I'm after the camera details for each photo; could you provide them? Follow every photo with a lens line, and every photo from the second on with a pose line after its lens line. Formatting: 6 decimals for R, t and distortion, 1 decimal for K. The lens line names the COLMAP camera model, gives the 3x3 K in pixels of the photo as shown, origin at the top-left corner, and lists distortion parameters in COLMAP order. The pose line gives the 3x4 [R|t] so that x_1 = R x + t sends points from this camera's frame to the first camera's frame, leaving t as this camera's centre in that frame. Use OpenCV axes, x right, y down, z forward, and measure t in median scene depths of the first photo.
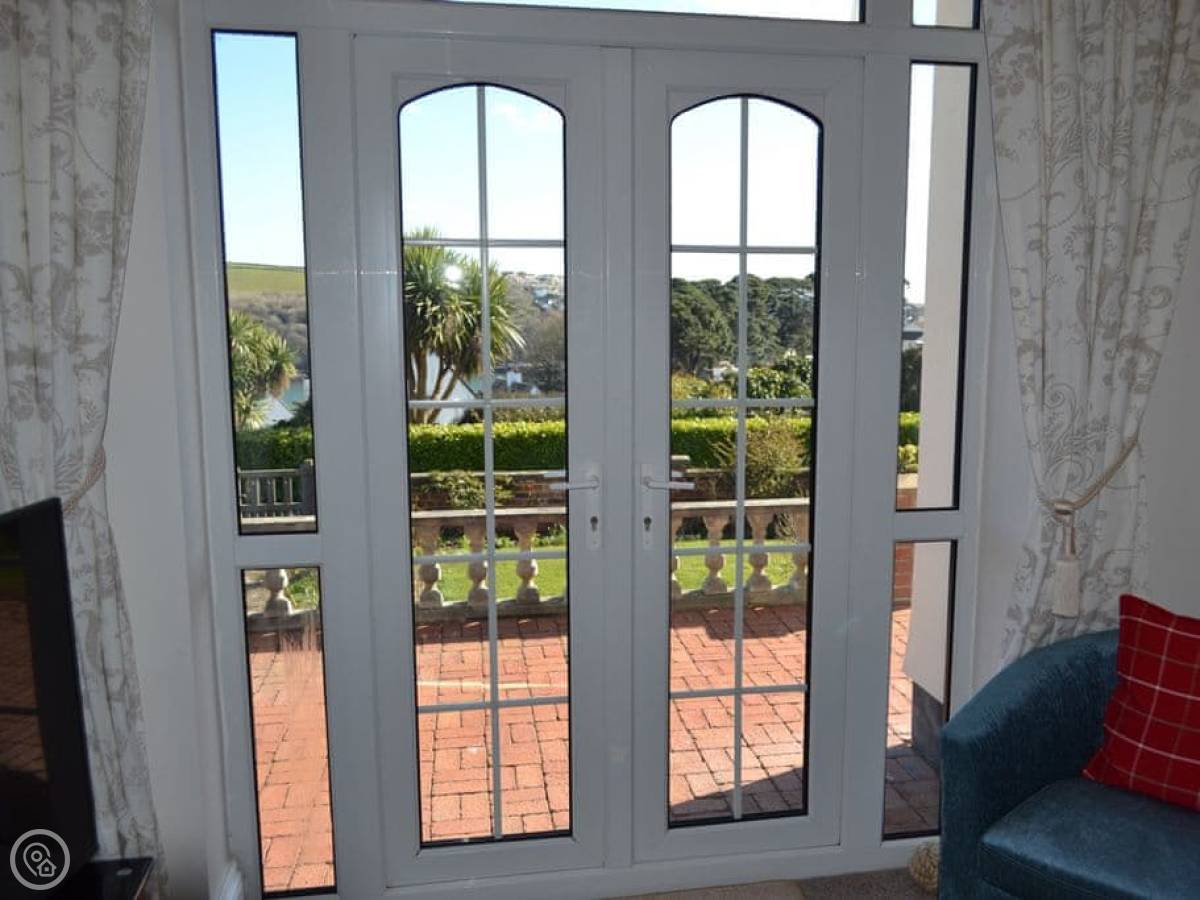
lens RADIAL K [[1048.2, 0, 646.4], [0, 1048.2, 449.3], [0, 0, 1]] dist [0.008050, 0.004689]
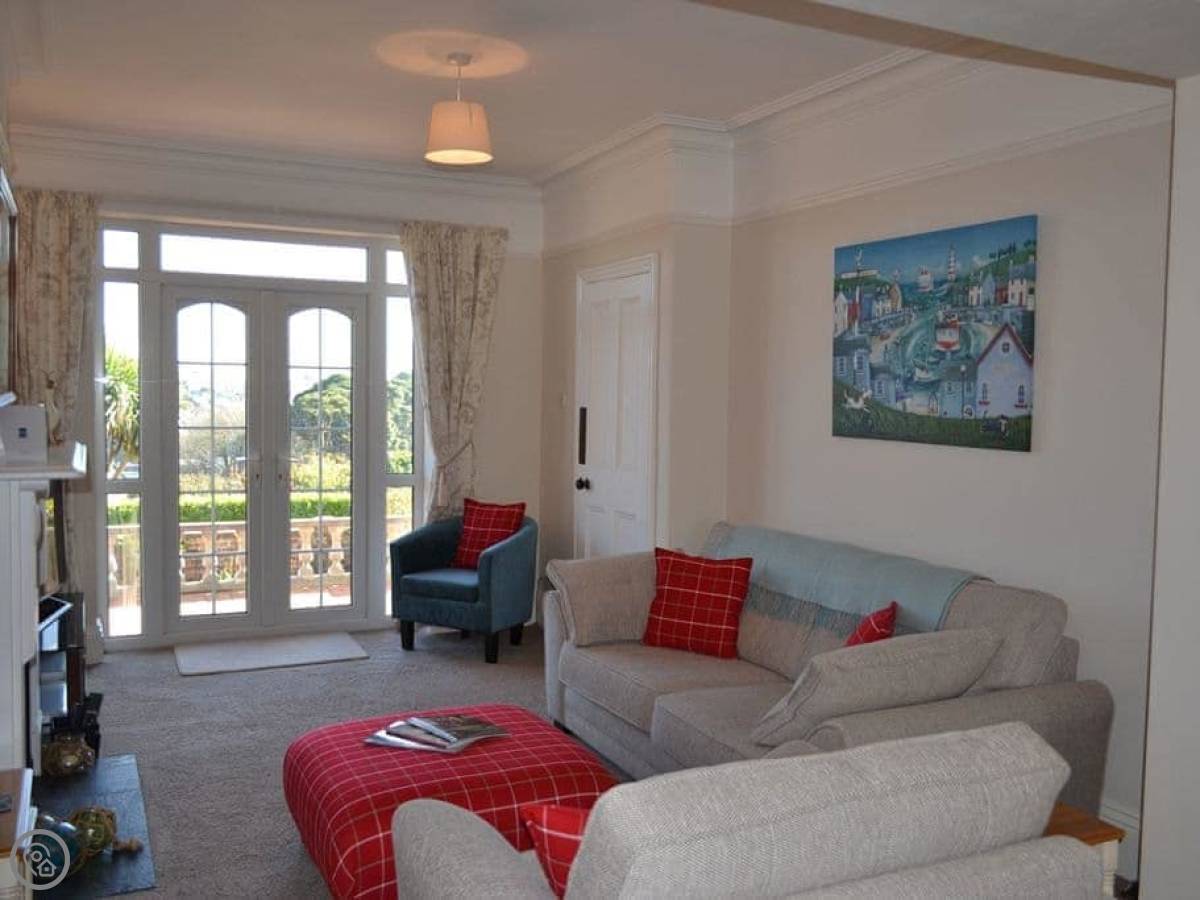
lens RADIAL K [[1066.6, 0, 600.0], [0, 1066.6, 450.0], [0, 0, 1]] dist [0.001103, -0.006240]
pose [[0.965239, -0.002425, 0.261359, 0.076234], [0.026340, 0.995769, -0.088037, 0.266456], [-0.260040, 0.091861, 0.961218, -1.724967]]
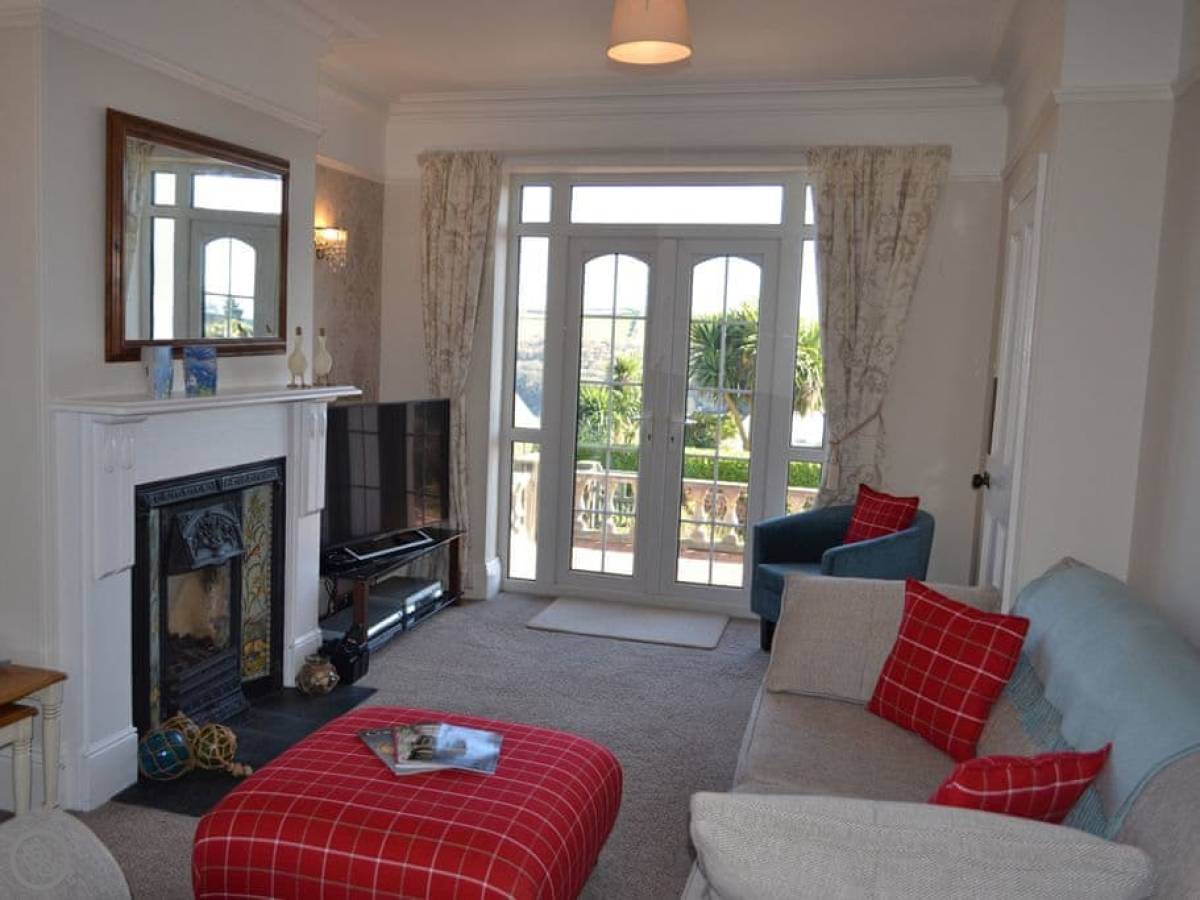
lens RADIAL K [[1067.8, 0, 535.8], [0, 1067.8, 439.9], [0, 0, 1]] dist [0.004737, -0.001159]
pose [[0.882723, 0.078504, -0.463290, 0.887335], [-0.104910, 0.993984, -0.031460, 0.191251], [0.458033, 0.076374, 0.885648, -1.300158]]
